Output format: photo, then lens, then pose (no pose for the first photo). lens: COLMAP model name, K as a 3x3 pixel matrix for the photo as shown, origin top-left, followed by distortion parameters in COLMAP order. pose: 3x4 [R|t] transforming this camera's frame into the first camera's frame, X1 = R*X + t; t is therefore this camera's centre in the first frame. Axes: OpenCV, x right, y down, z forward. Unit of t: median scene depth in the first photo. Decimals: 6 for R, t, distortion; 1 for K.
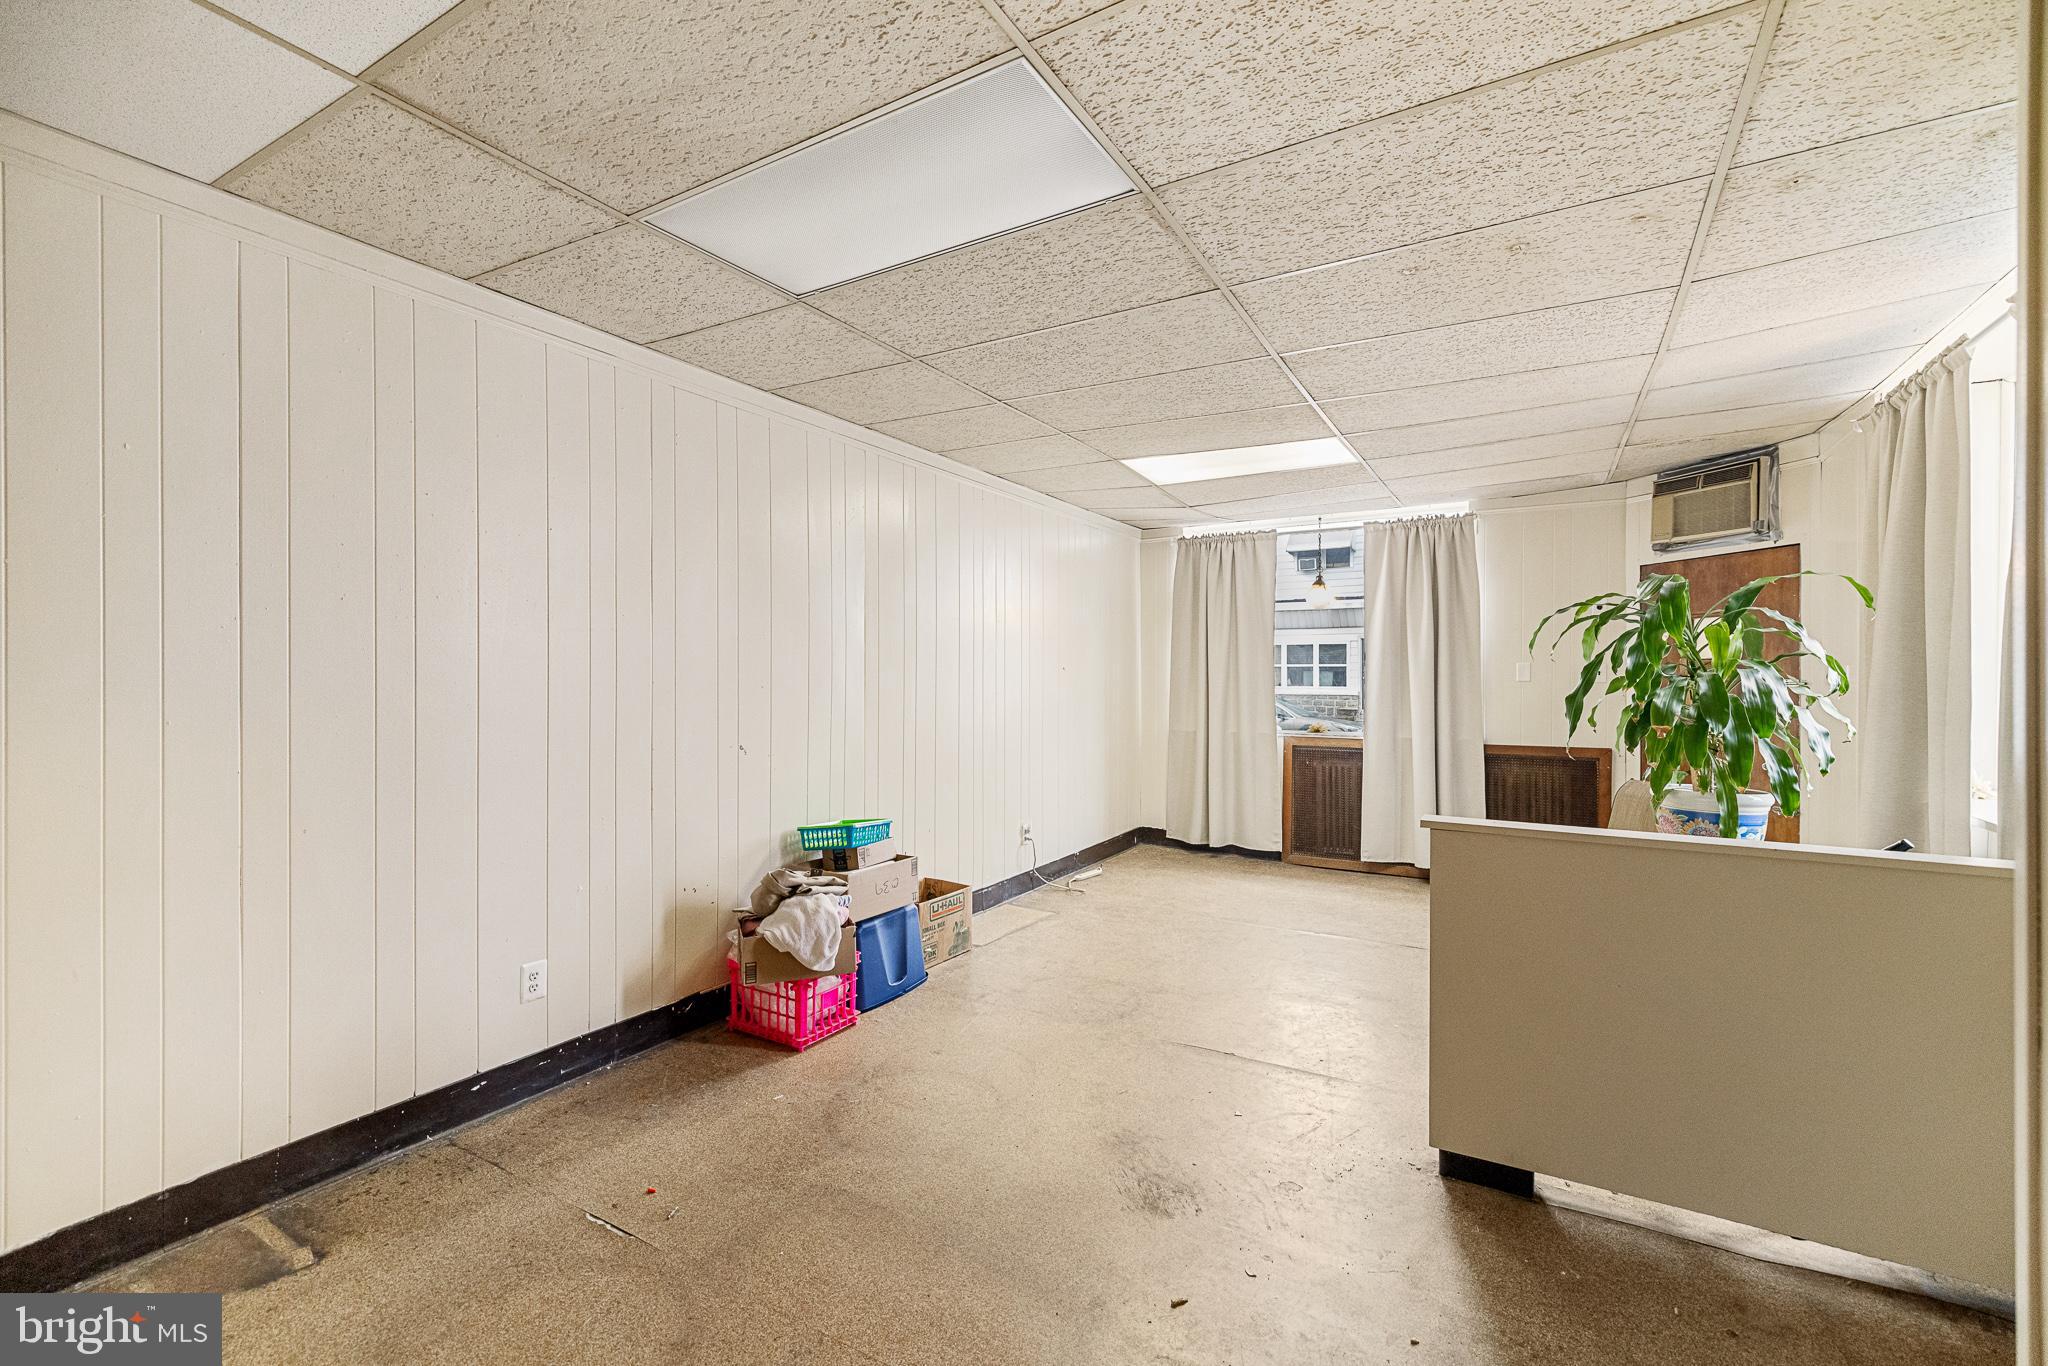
lens RADIAL K [[883.0, 0, 1020.3], [0, 883.0, 668.0], [0, 0, 1]] dist [0.000678, 0.000125]
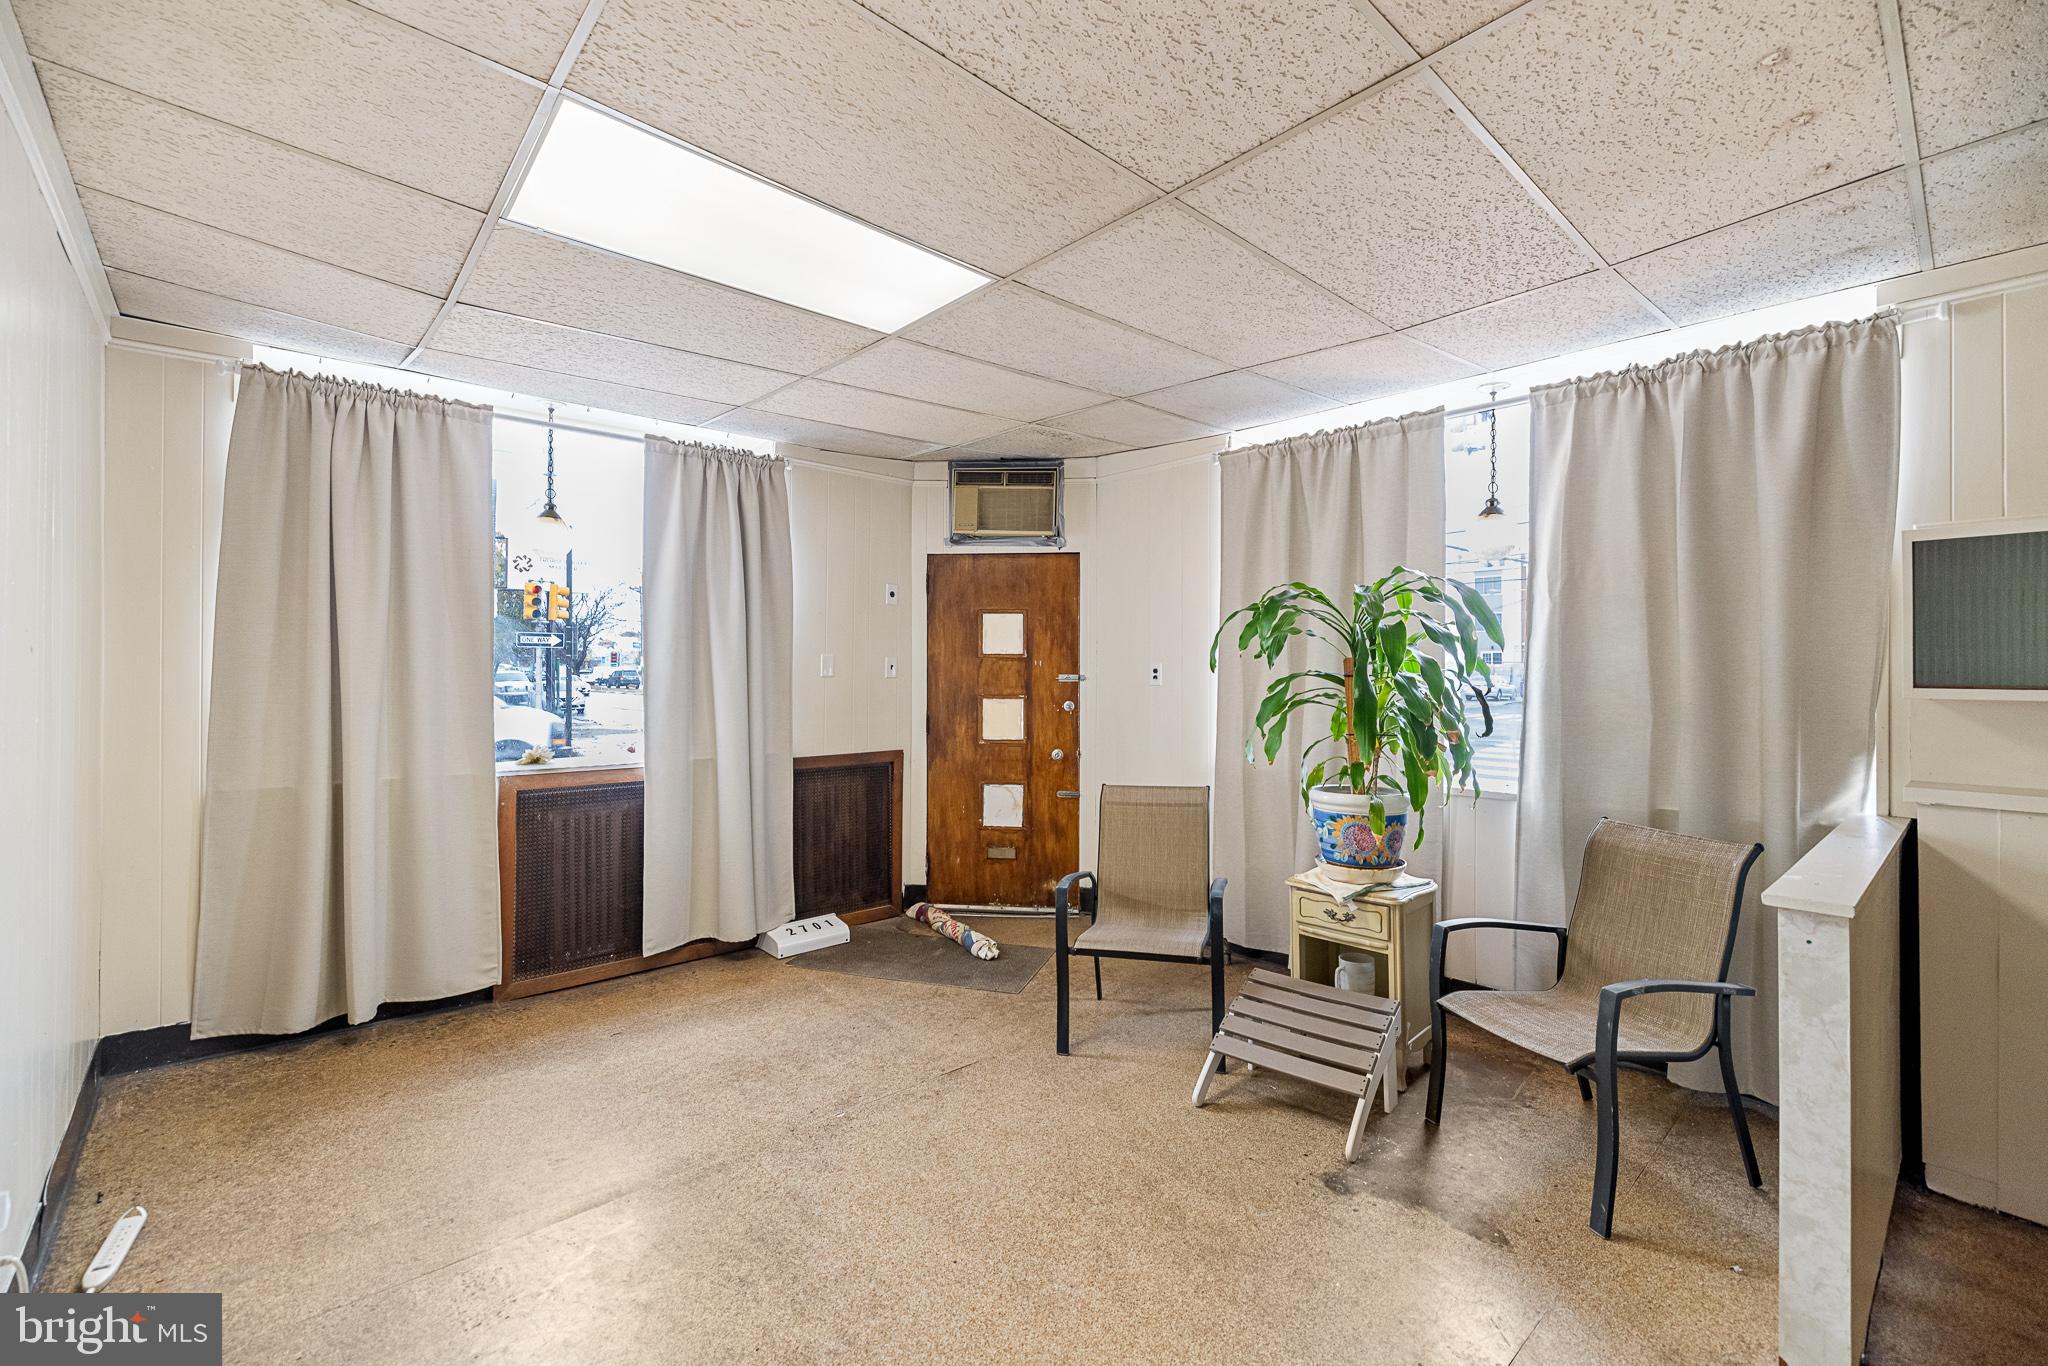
lens RADIAL K [[883.0, 0, 1020.3], [0, 883.0, 668.0], [0, 0, 1]] dist [0.000678, 0.000125]
pose [[0.294050, 0.002246, 0.955787, -0.154465], [-0.011416, 0.999934, 0.001162, 0.003065], [-0.955722, -0.011253, 0.294056, 0.561040]]
